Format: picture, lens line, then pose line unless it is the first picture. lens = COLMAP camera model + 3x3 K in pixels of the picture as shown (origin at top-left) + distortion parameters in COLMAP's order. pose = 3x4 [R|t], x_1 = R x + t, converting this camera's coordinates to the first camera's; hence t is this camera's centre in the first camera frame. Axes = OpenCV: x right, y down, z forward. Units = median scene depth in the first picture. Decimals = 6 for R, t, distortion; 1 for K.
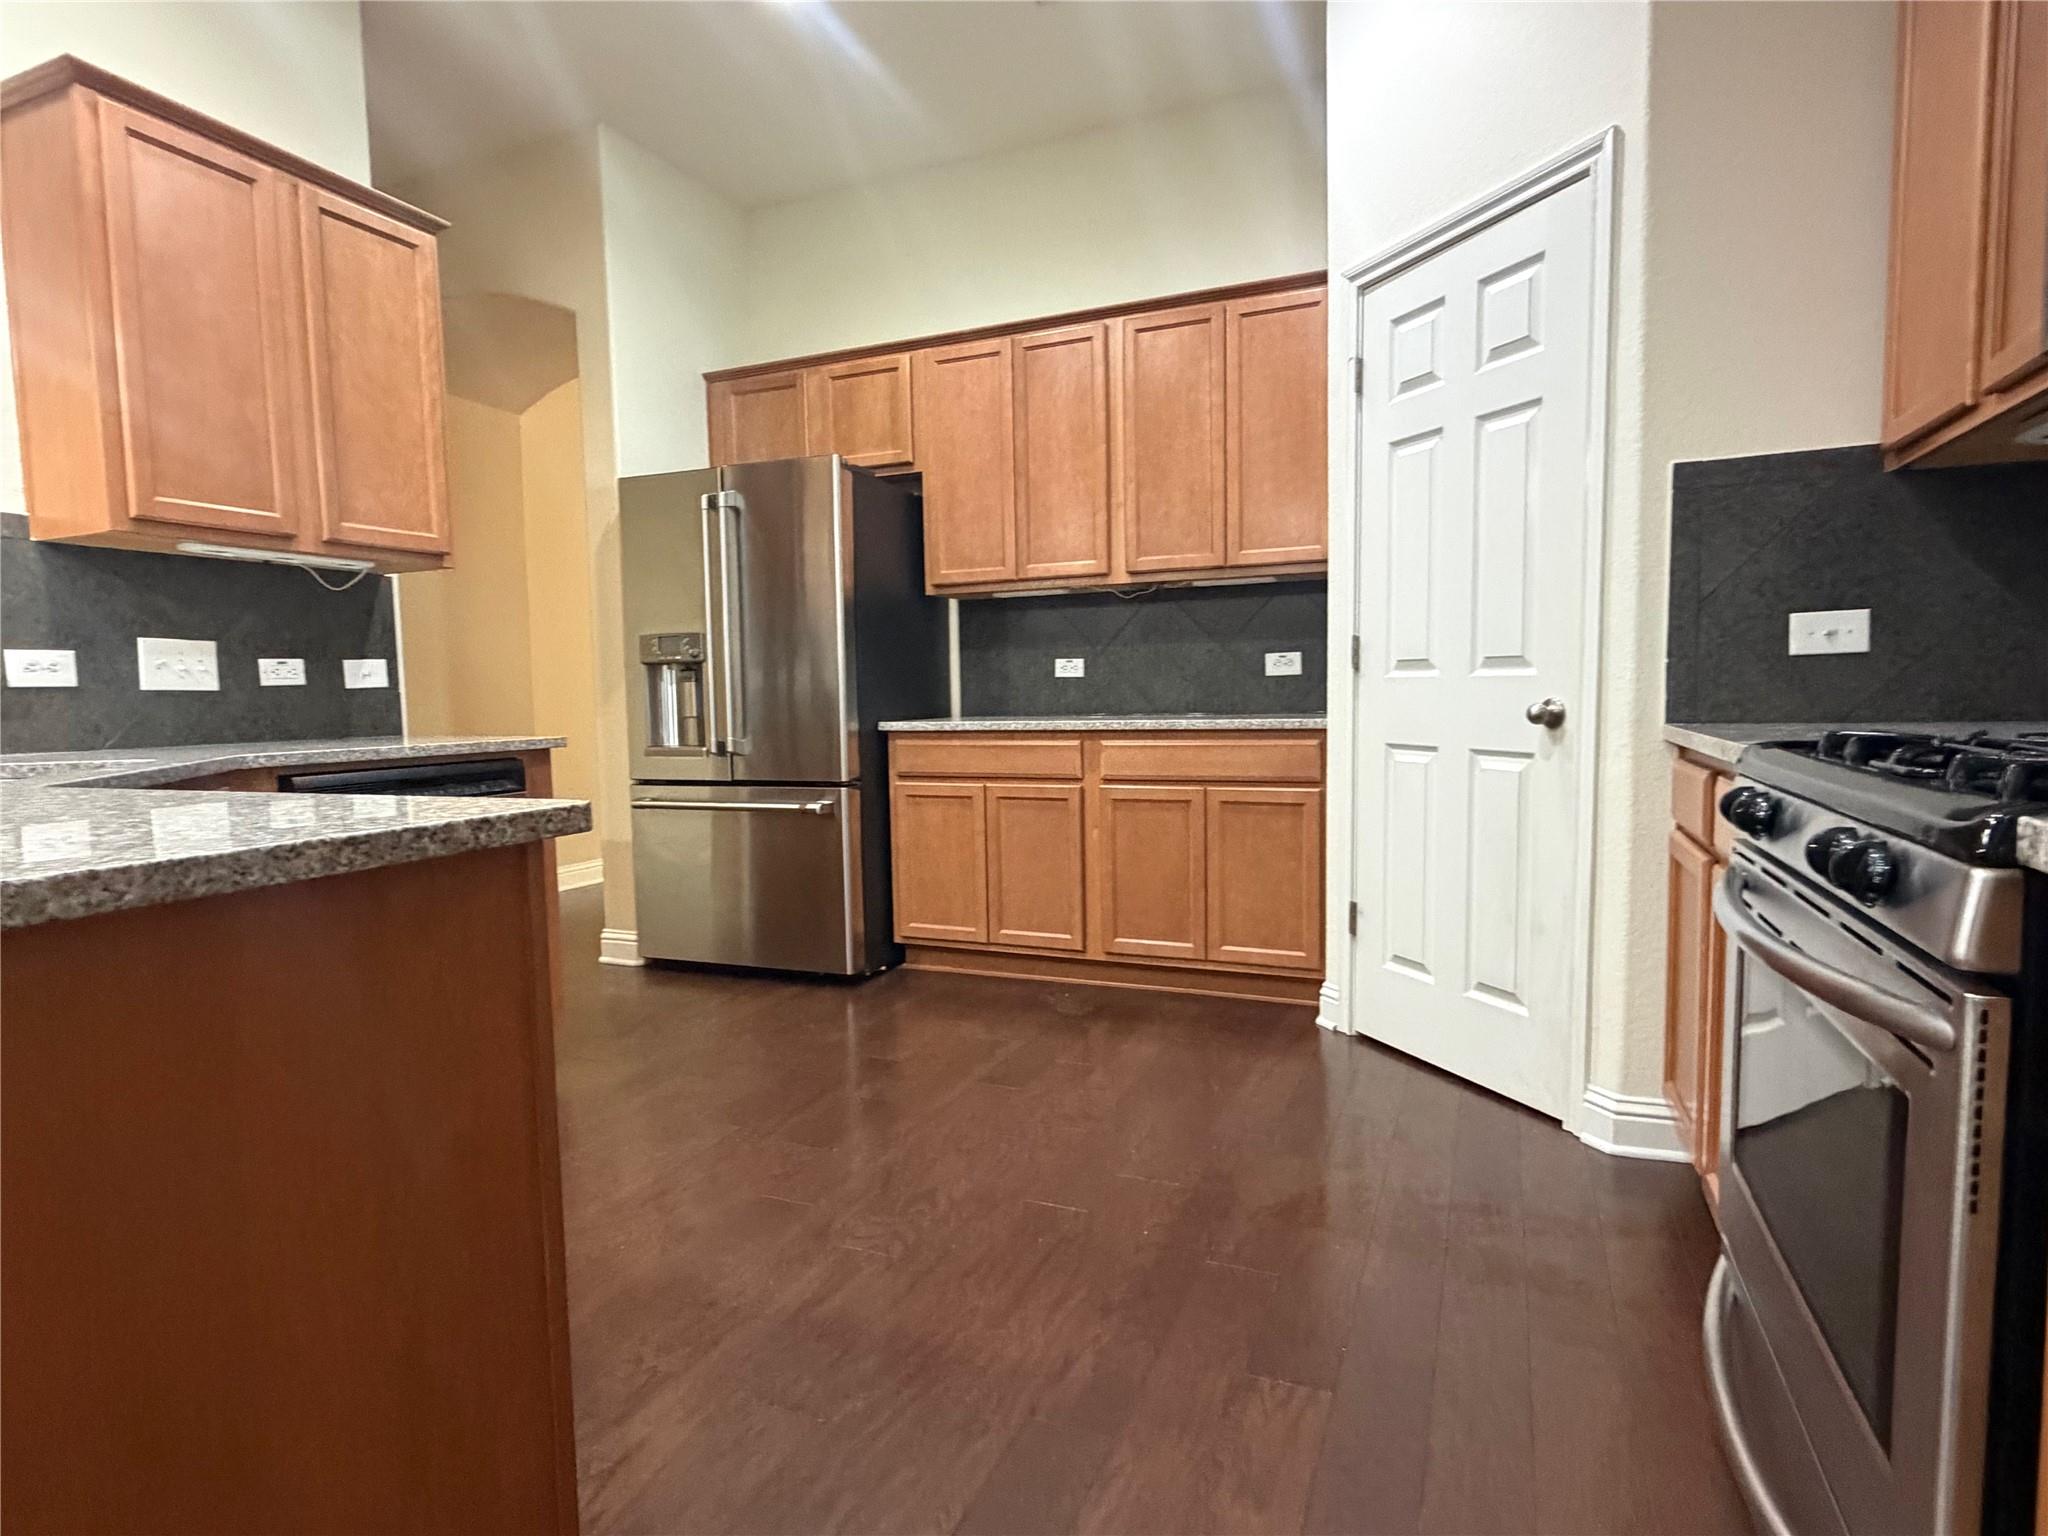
lens RADIAL K [[1102.2, 0, 1013.5], [0, 1102.2, 773.6], [0, 0, 1]] dist [-0.003027, 0.000532]
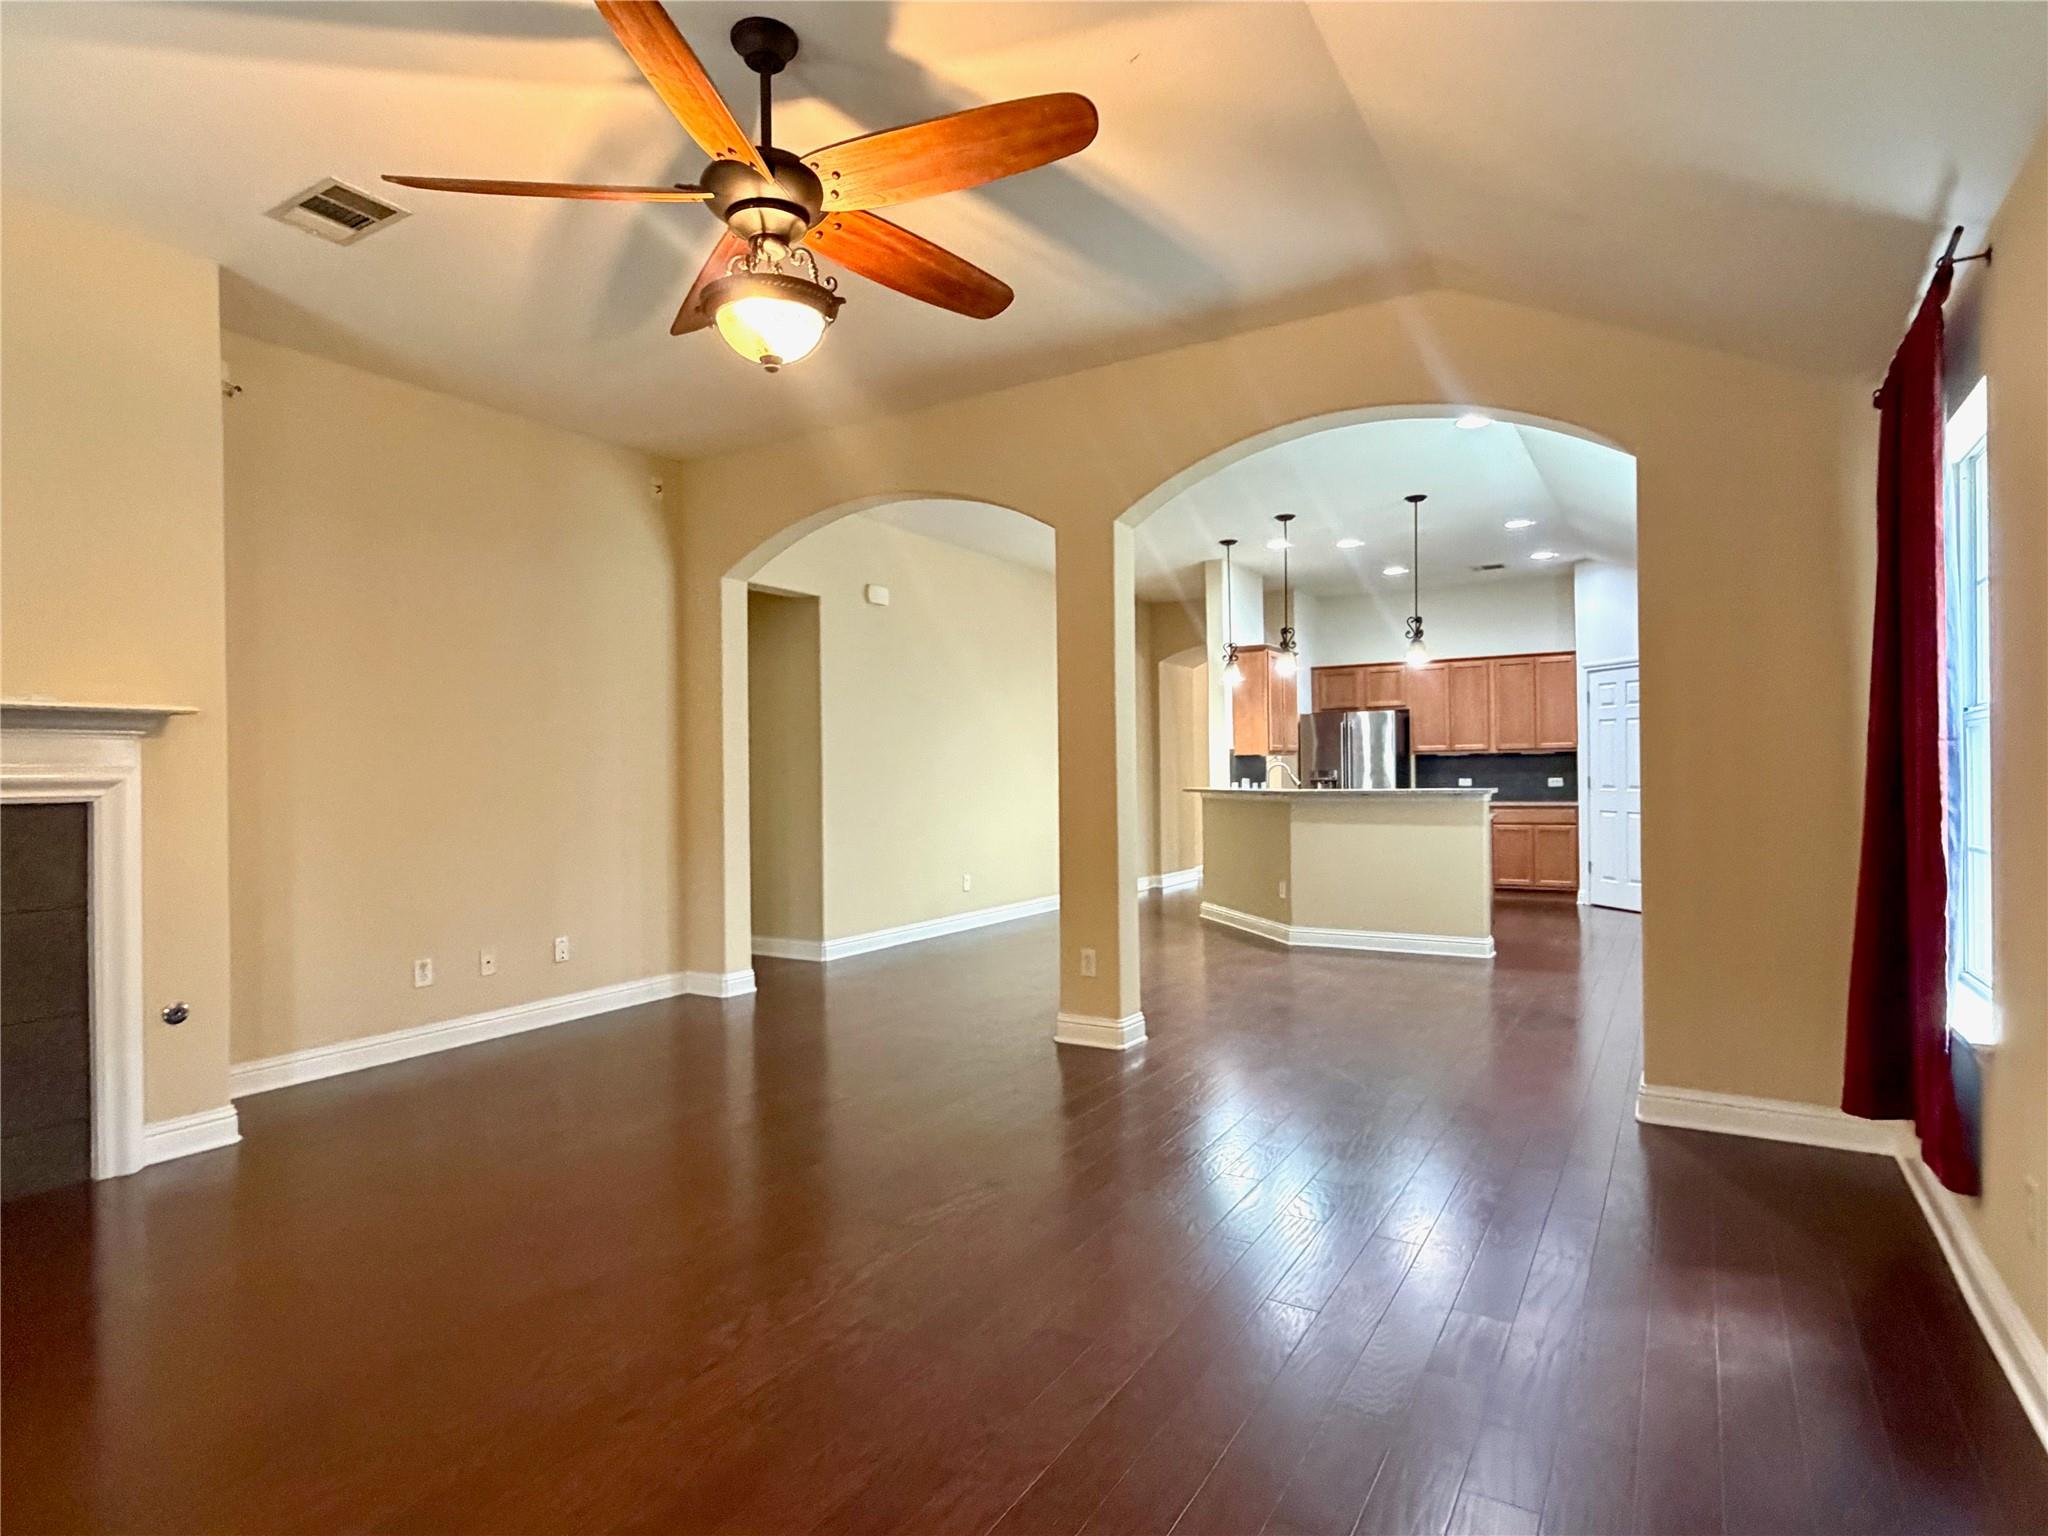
lens RADIAL K [[1102.2, 0, 1020.6], [0, 1102.2, 772.4], [0, 0, 1]] dist [-0.003027, 0.000532]
pose [[0.991287, 0.002761, -0.131690, -0.796747], [-0.012486, 0.997248, -0.073083, 0.102107], [0.131126, 0.074091, 0.988593, -2.097750]]
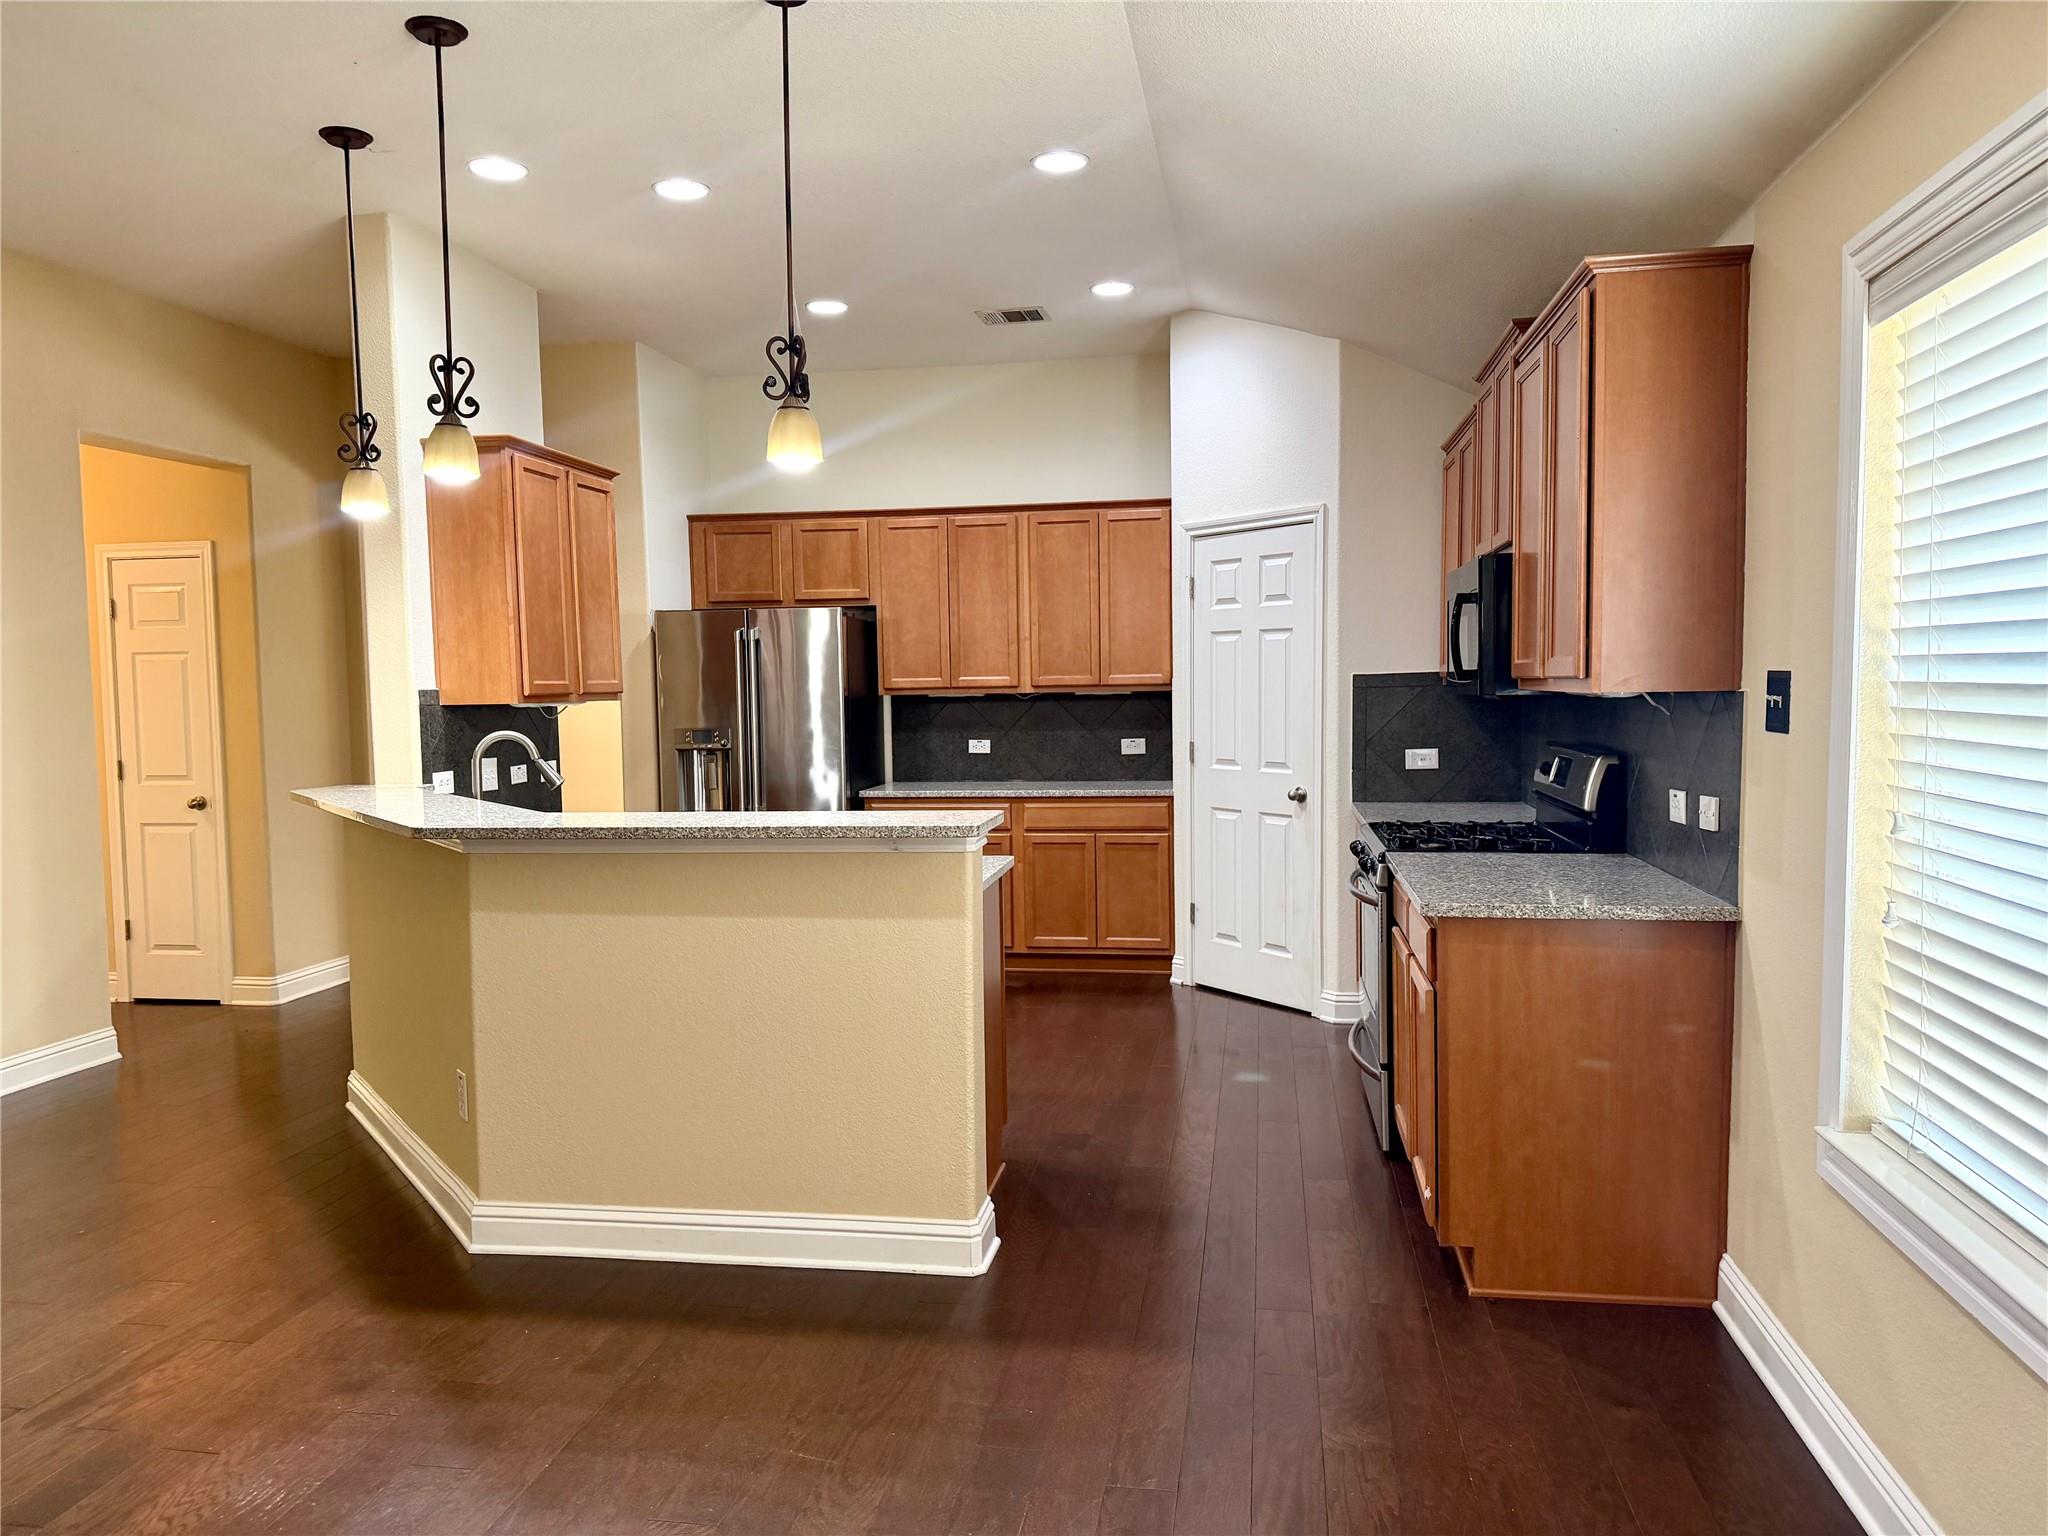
lens RADIAL K [[1425.0, 0, 1019.6], [0, 1425.0, 771.6], [0, 0, 1]] dist [0.109397, 0.000351]
pose [[0.970074, -0.013003, 0.242459, -0.409844], [0.017014, 0.999751, -0.014455, -0.047665], [-0.242211, 0.018147, 0.970054, -0.904779]]
